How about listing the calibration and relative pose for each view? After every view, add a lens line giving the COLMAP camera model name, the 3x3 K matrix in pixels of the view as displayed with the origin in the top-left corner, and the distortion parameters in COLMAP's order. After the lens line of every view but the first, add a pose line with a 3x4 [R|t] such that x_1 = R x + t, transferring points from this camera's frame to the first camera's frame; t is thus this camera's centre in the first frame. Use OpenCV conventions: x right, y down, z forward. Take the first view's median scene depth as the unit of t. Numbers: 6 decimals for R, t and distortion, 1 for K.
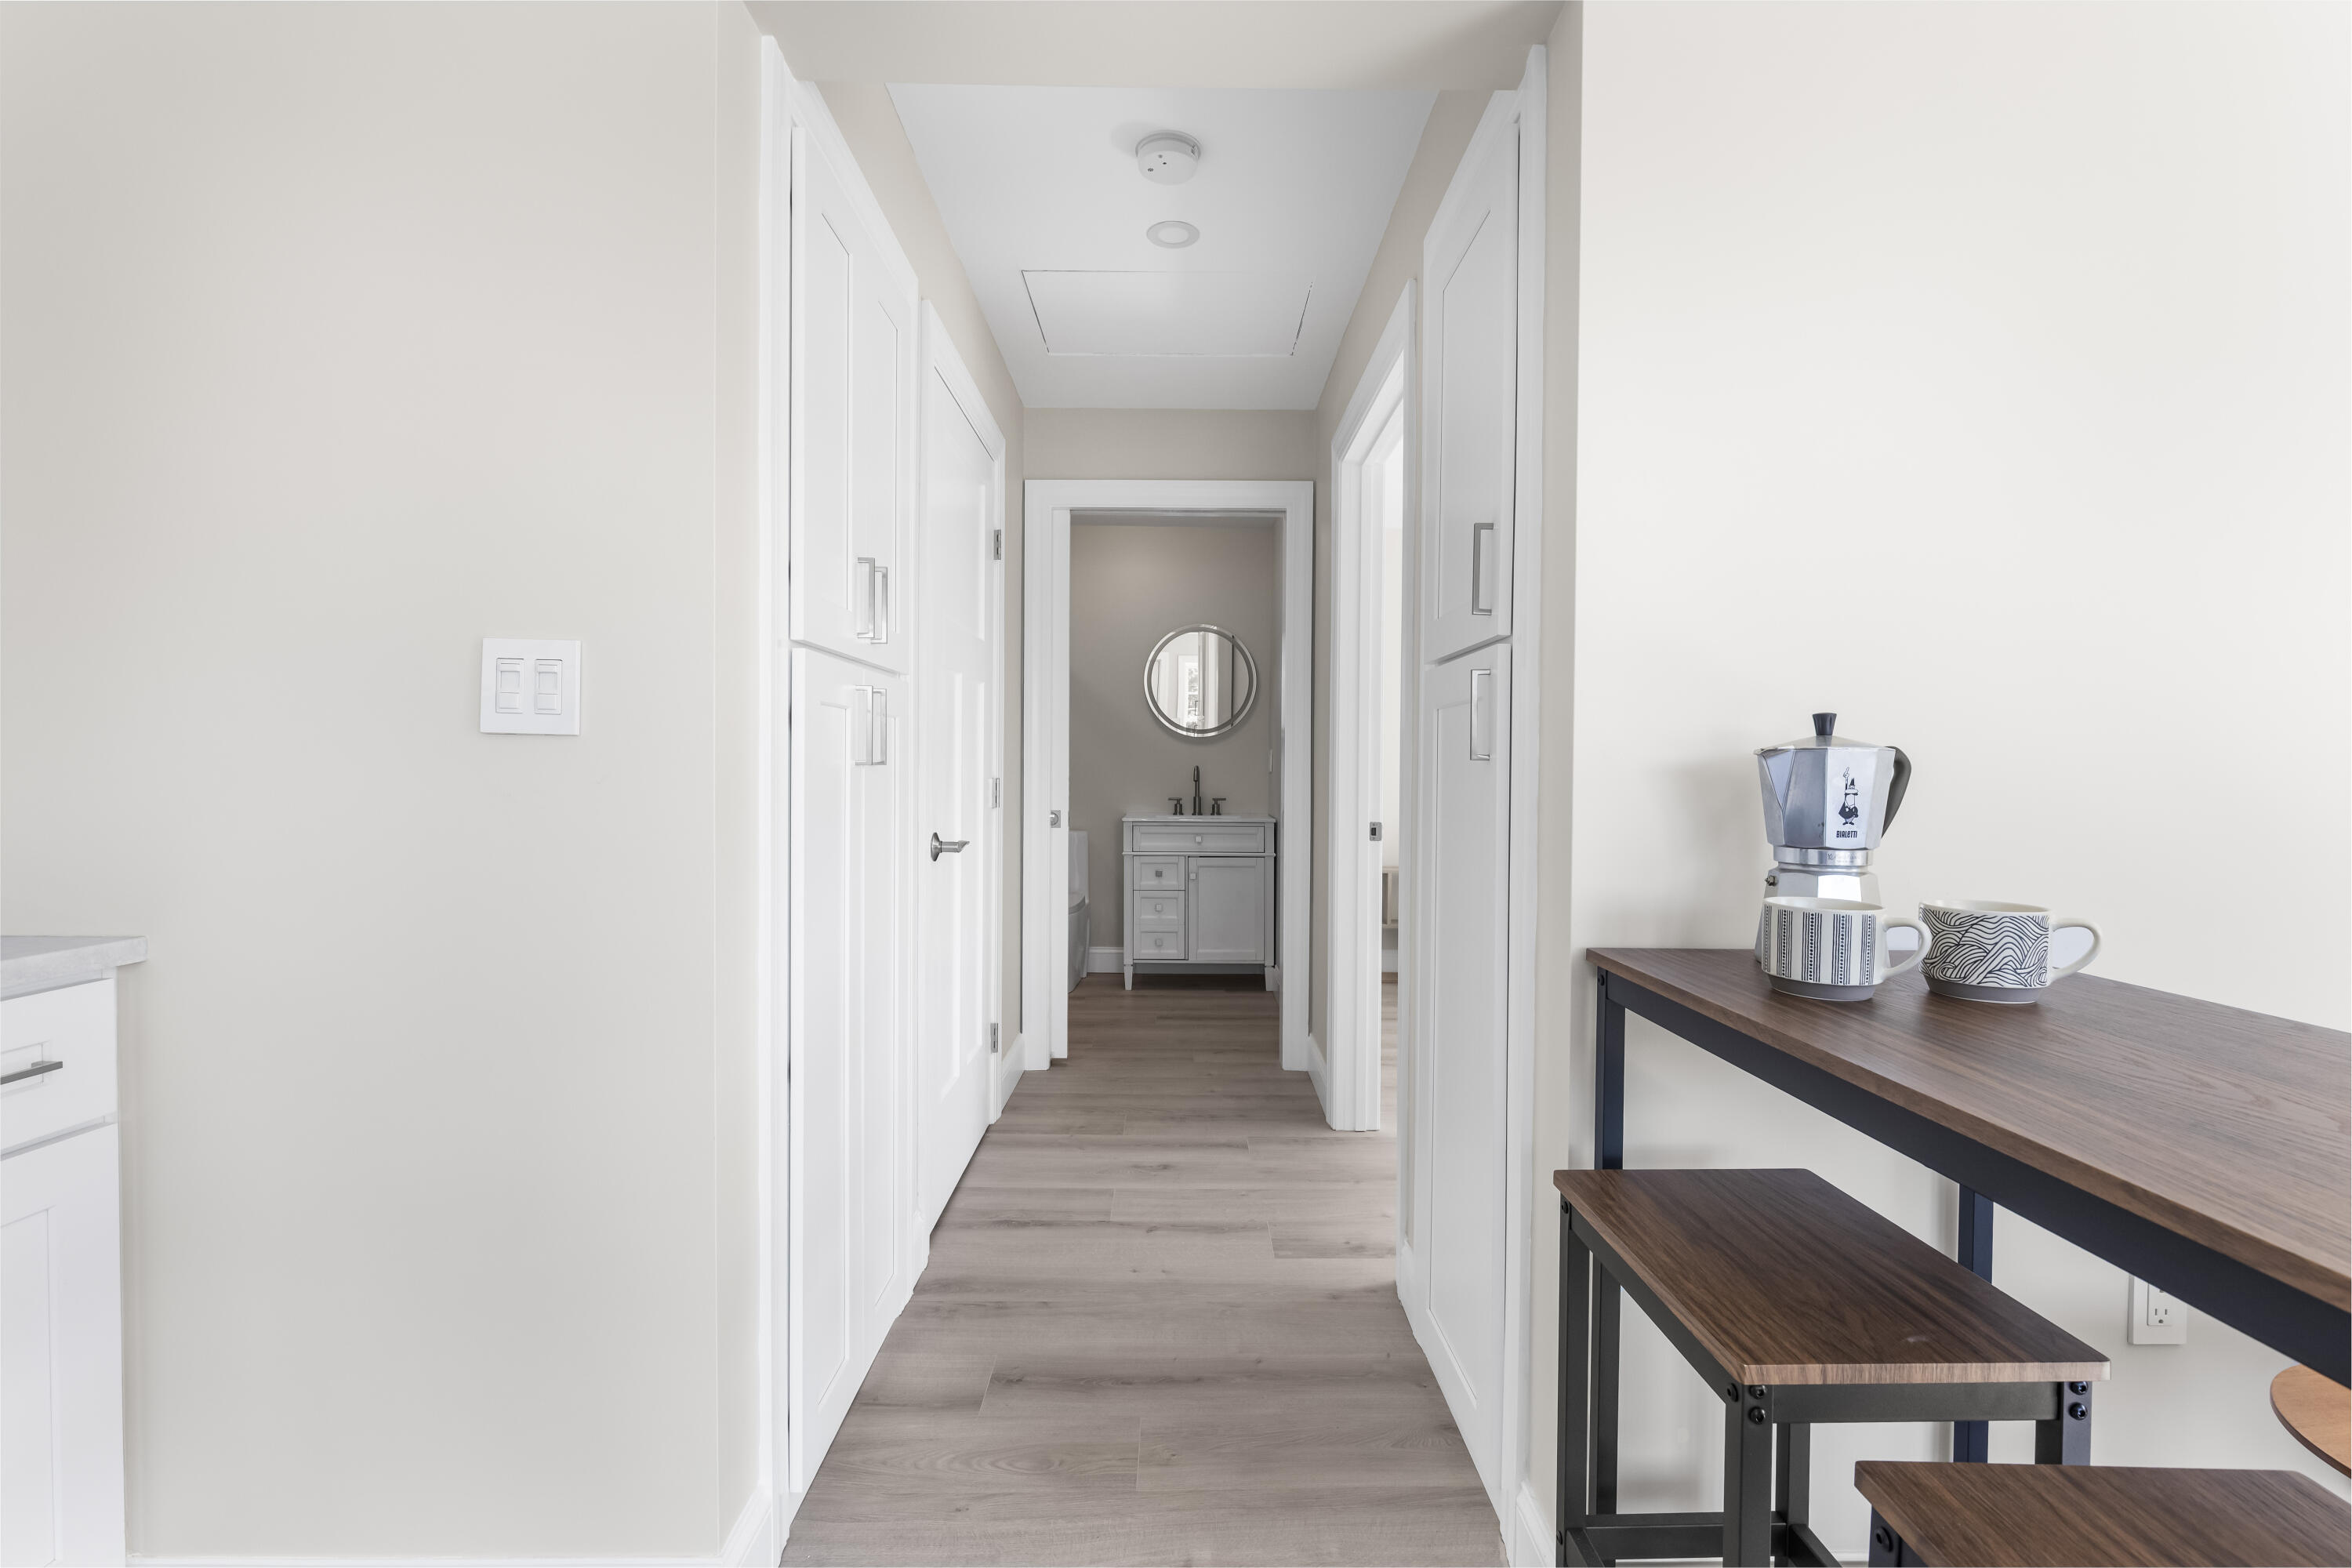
lens RADIAL K [[1053.0, 0, 1178.3], [0, 1053.0, 780.1], [0, 0, 1]] dist [-0.003296, -0.000111]
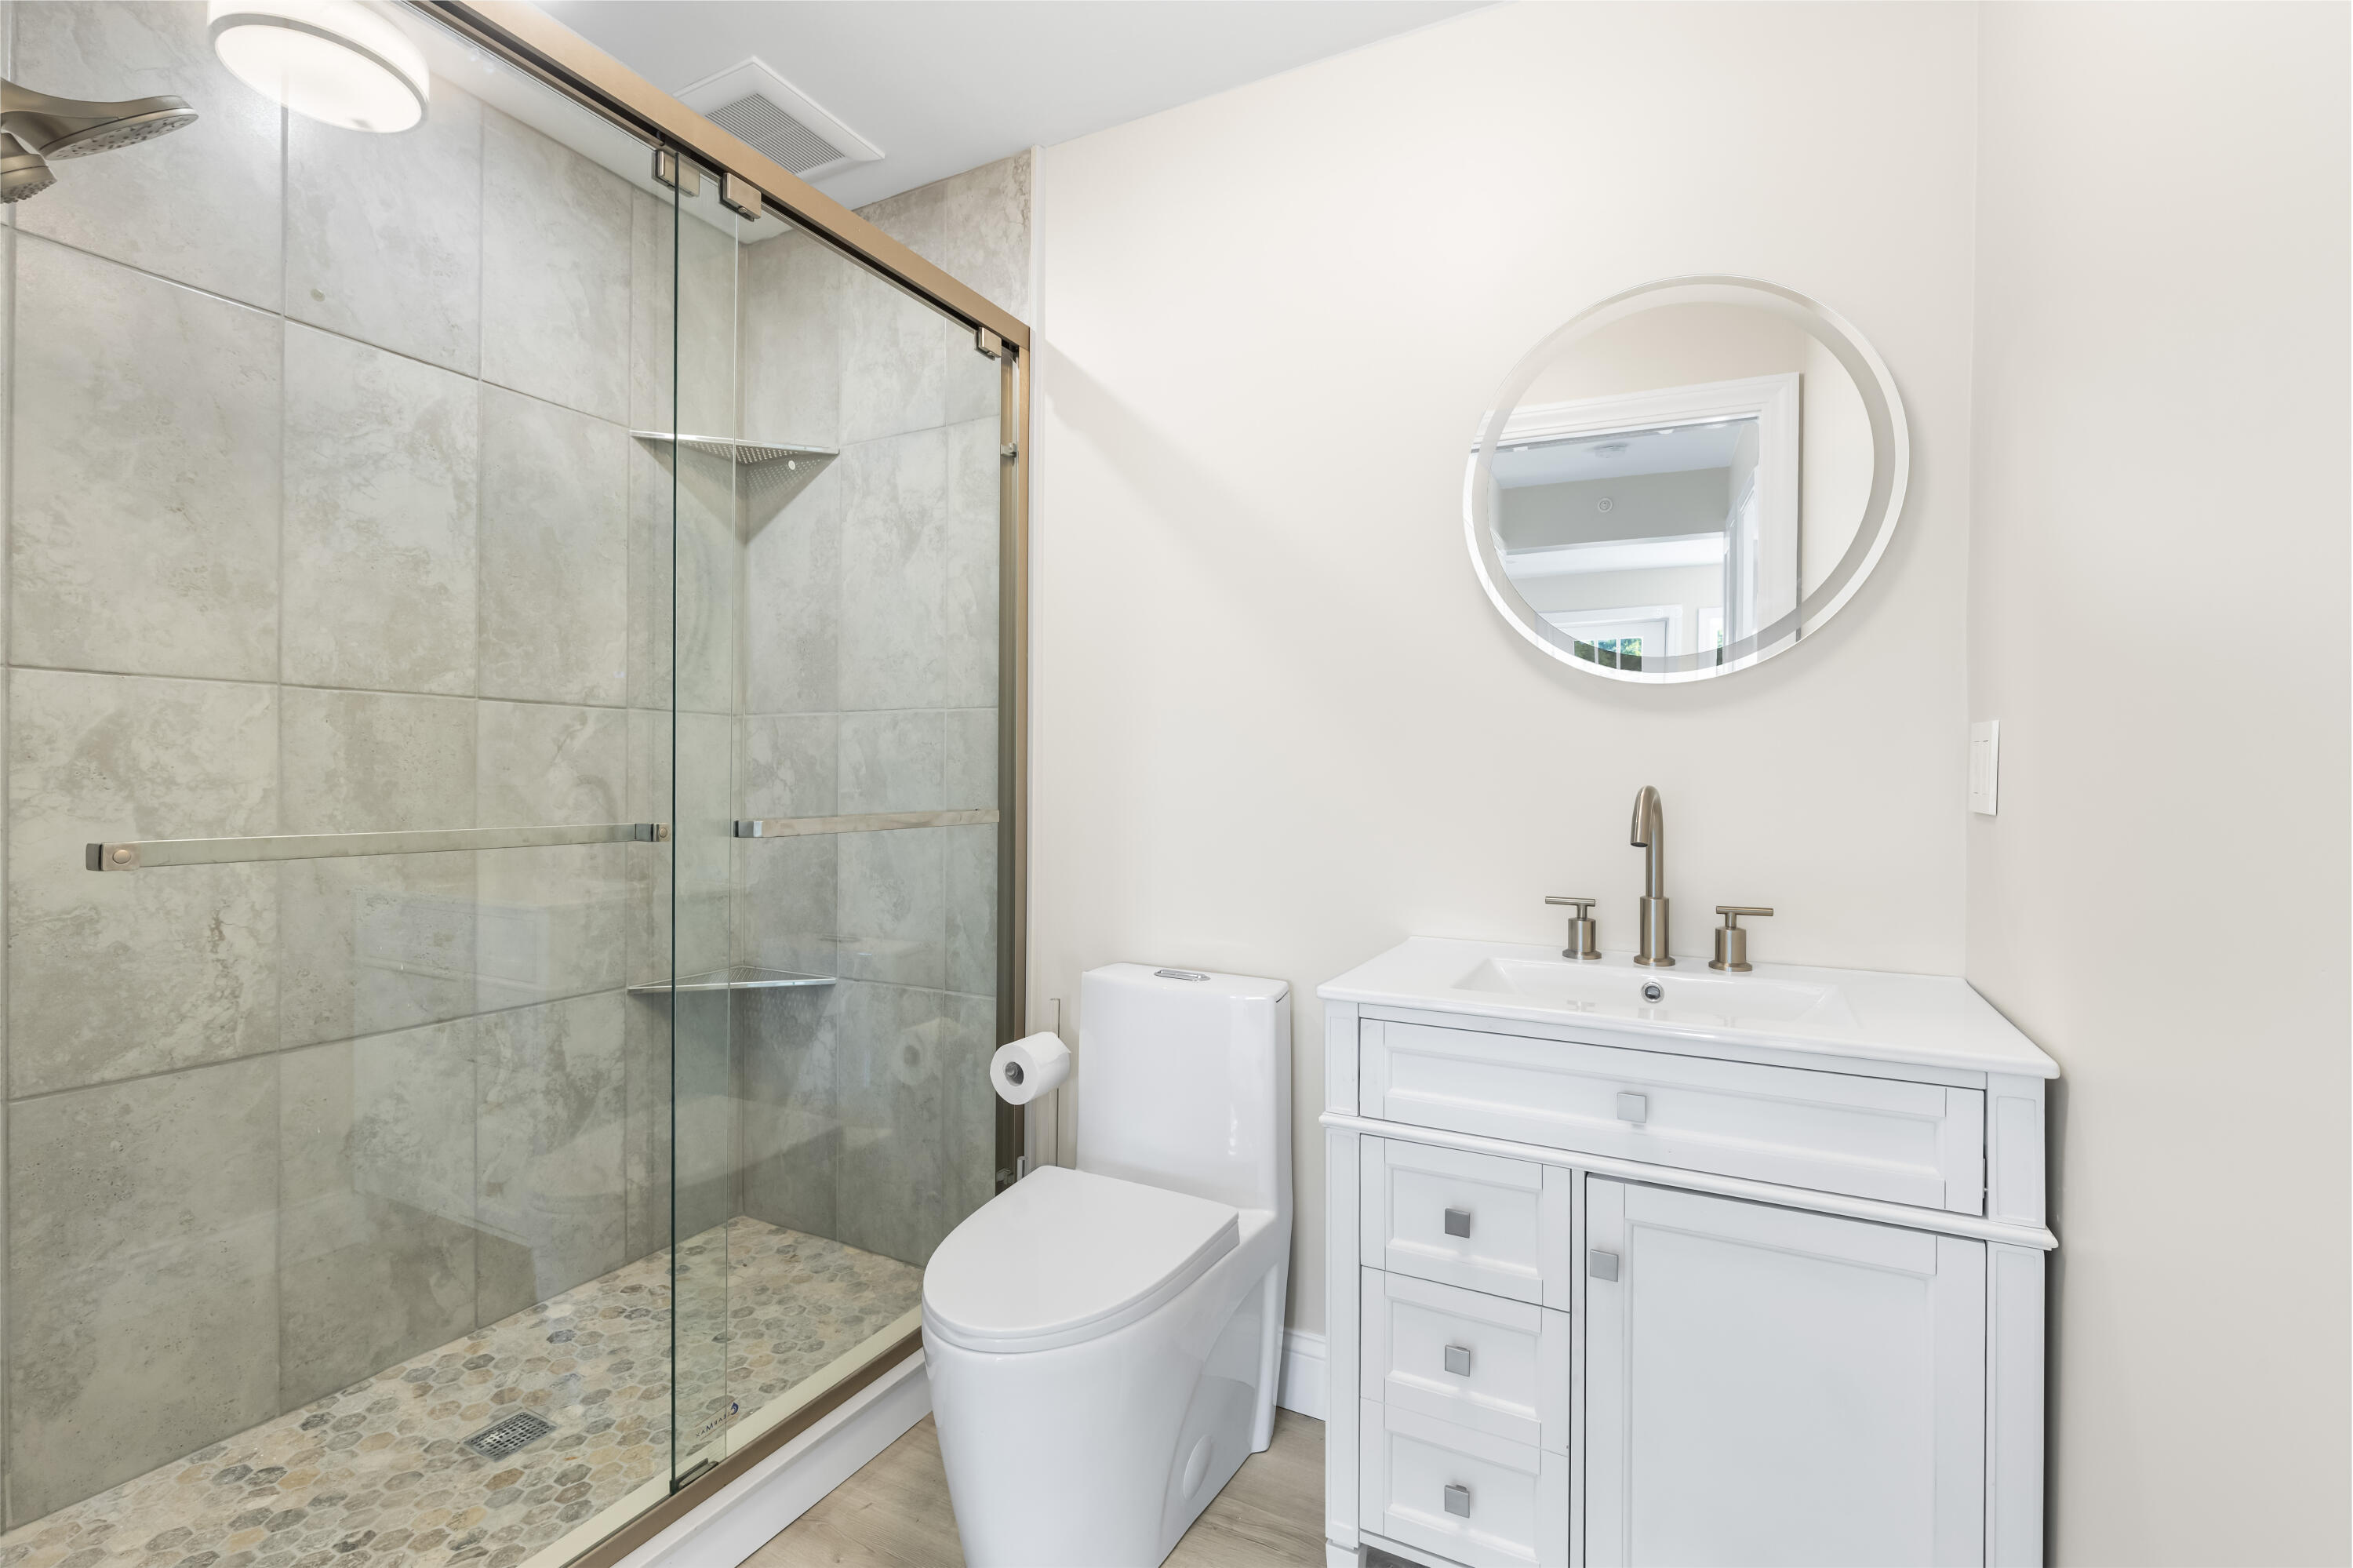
lens RADIAL K [[1053.5, 0, 1177.0], [0, 1053.5, 788.3], [0, 0, 1]] dist [-0.003296, -0.000111]
pose [[0.884734, -0.006888, -0.466045, 0.036549], [0.000783, 0.999911, -0.013290, -0.009867], [0.466096, 0.011393, 0.884661, 0.699561]]
